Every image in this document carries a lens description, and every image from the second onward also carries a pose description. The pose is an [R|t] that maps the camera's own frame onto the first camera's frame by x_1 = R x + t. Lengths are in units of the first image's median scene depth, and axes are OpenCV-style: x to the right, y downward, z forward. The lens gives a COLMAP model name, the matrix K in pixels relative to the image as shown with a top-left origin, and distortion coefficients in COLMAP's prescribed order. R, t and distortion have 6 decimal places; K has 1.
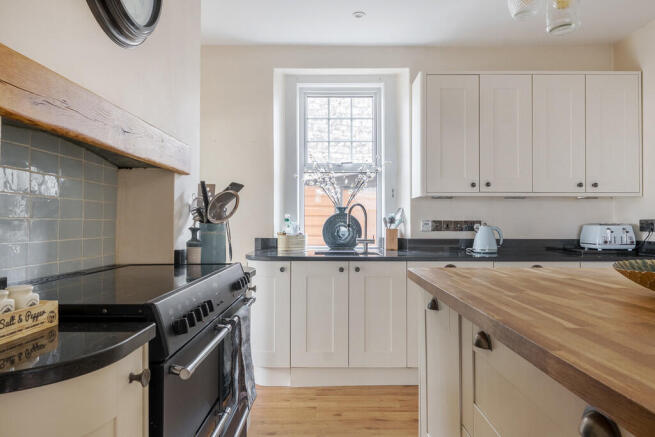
lens RADIAL K [[410.3, 0, 323.1], [0, 410.3, 217.7], [0, 0, 1]] dist [0.004829, 0.000154]
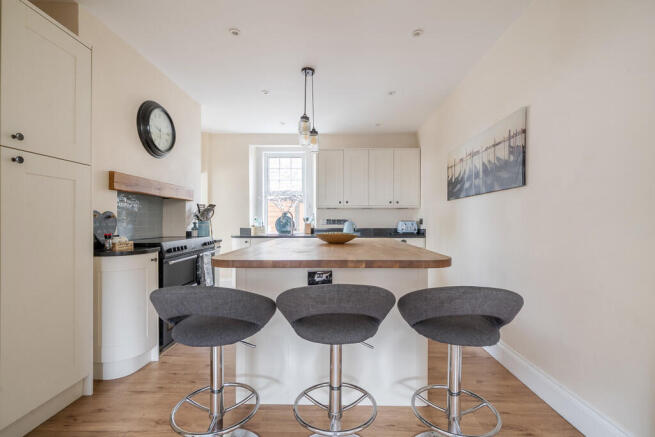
lens RADIAL K [[277.4, 0, 334.2], [0, 277.4, 221.5], [0, 0, 1]] dist [-0.005171, -0.000775]
pose [[0.999996, 0.000034, -0.002987, 0.316073], [0.000015, 0.999863, 0.016528, -0.005275], [0.002987, -0.016528, 0.999859, -0.399940]]
